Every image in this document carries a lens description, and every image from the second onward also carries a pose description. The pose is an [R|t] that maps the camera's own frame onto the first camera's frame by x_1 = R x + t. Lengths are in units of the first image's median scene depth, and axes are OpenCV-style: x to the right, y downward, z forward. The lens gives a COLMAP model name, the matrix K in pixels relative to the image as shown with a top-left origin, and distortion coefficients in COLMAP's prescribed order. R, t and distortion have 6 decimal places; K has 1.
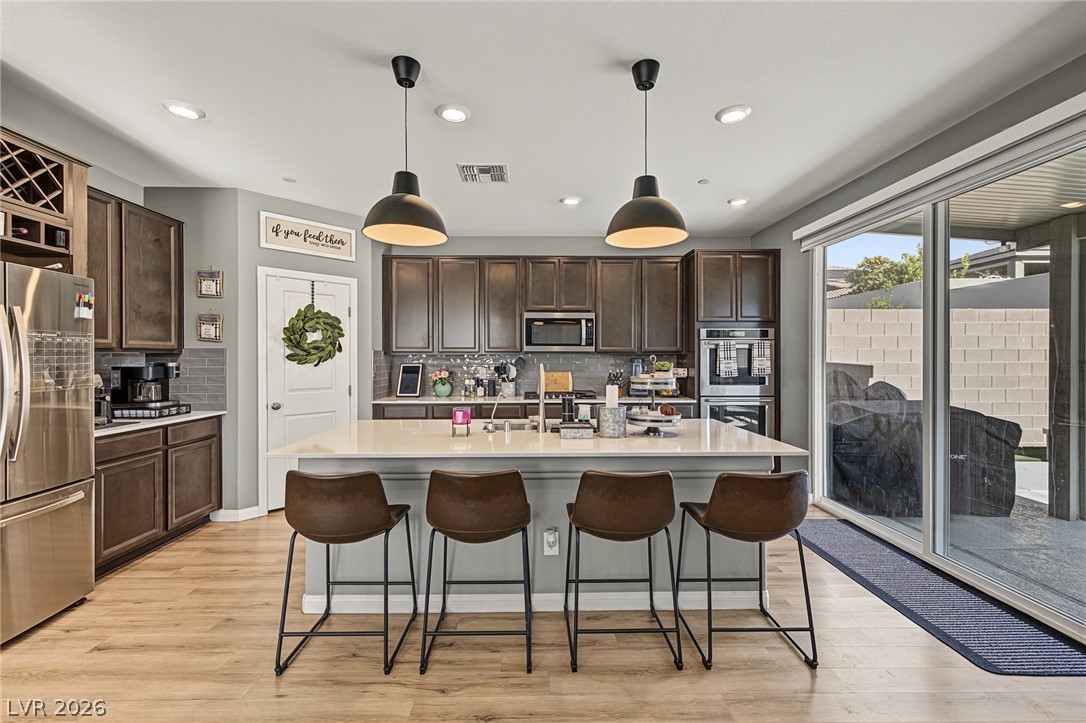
lens RADIAL K [[457.3, 0, 536.0], [0, 457.3, 357.6], [0, 0, 1]] dist [0.006105, -0.001386]
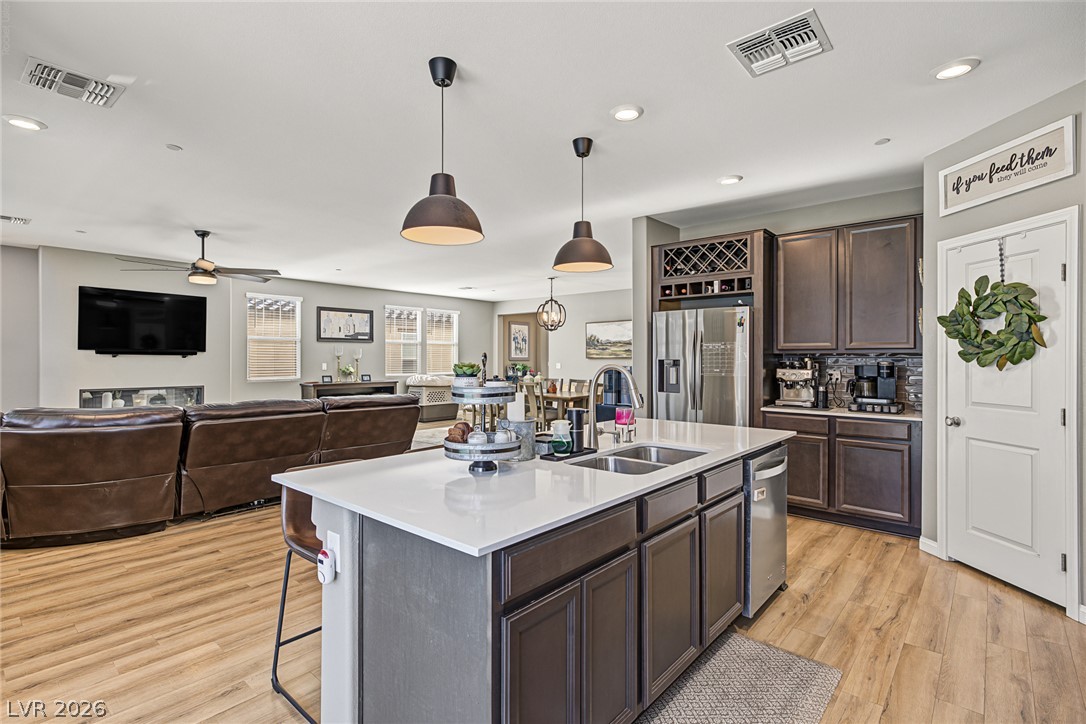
lens RADIAL K [[522.3, 0, 538.9], [0, 522.3, 357.4], [0, 0, 1]] dist [0.009431, -0.001562]
pose [[-0.669155, 0.000570, -0.743123, 0.554403], [0.001340, 0.999999, -0.000439, 0.000370], [0.743122, -0.001290, -0.669155, 1.128733]]
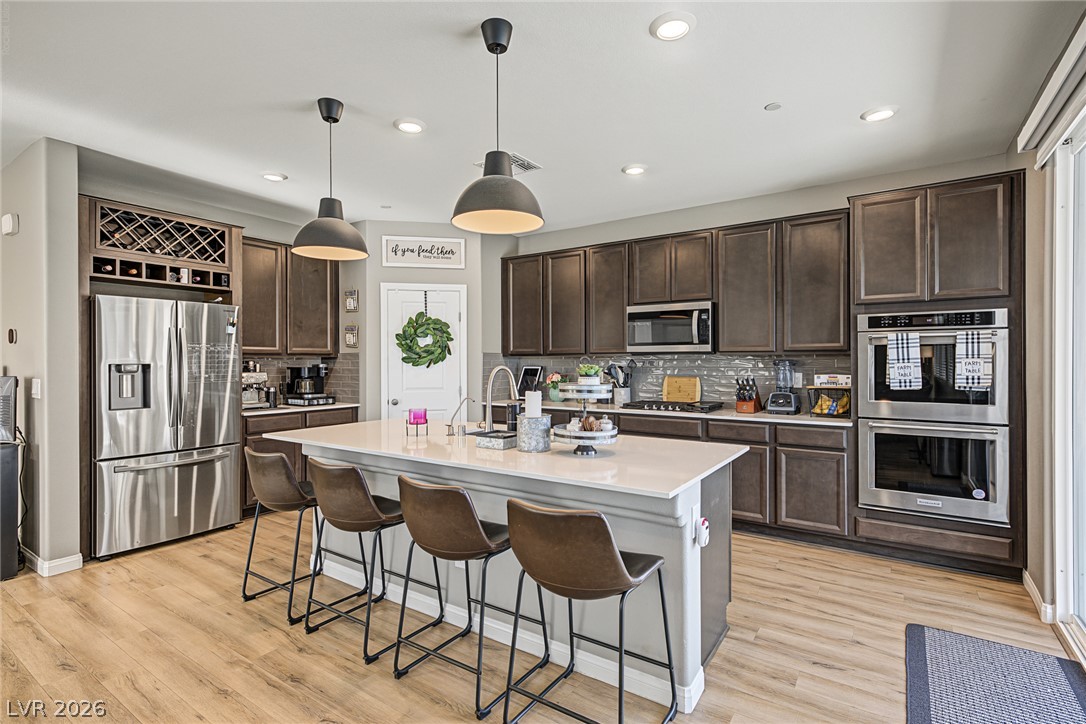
lens RADIAL K [[522.3, 0, 529.0], [0, 522.3, 361.4], [0, 0, 1]] dist [0.009431, -0.001562]
pose [[0.812348, -0.000572, -0.583173, 0.505586], [0.002755, 0.999992, 0.002856, 0.000299], [0.583167, -0.003927, 0.812343, 0.131402]]
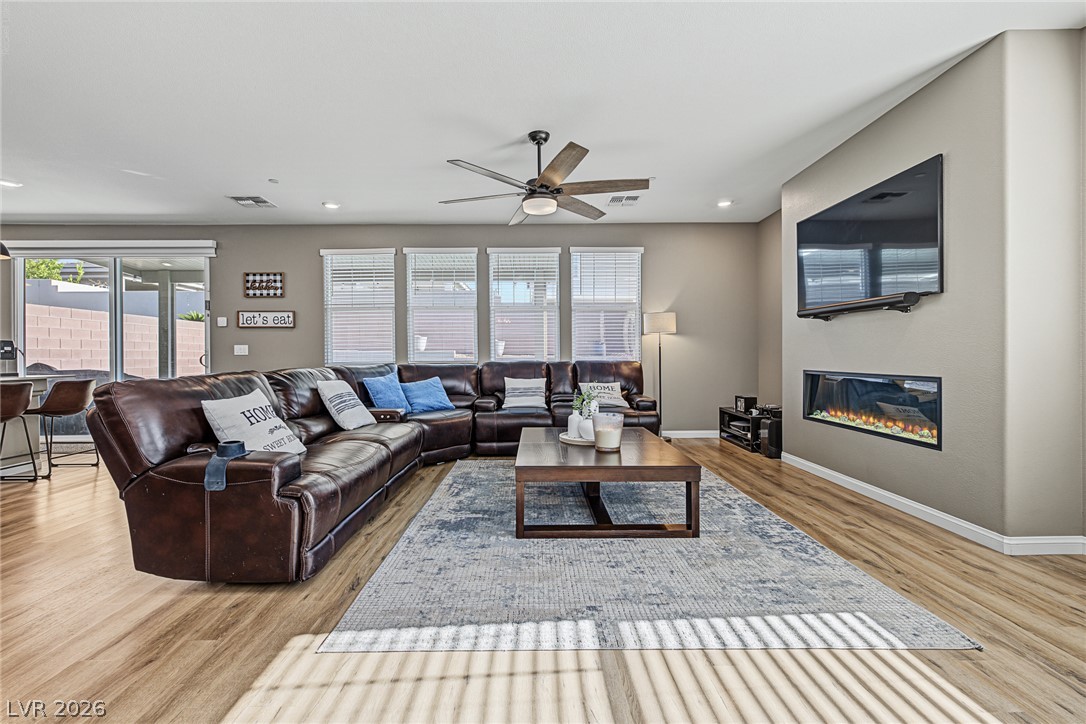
lens RADIAL K [[457.3, 0, 541.6], [0, 457.3, 358.2], [0, 0, 1]] dist [0.006105, -0.001386]
pose [[0.004224, -0.002080, 0.999989, -0.863936], [0.004460, 0.999988, 0.002061, 0.074741], [-0.999981, 0.004451, 0.004234, -0.652884]]
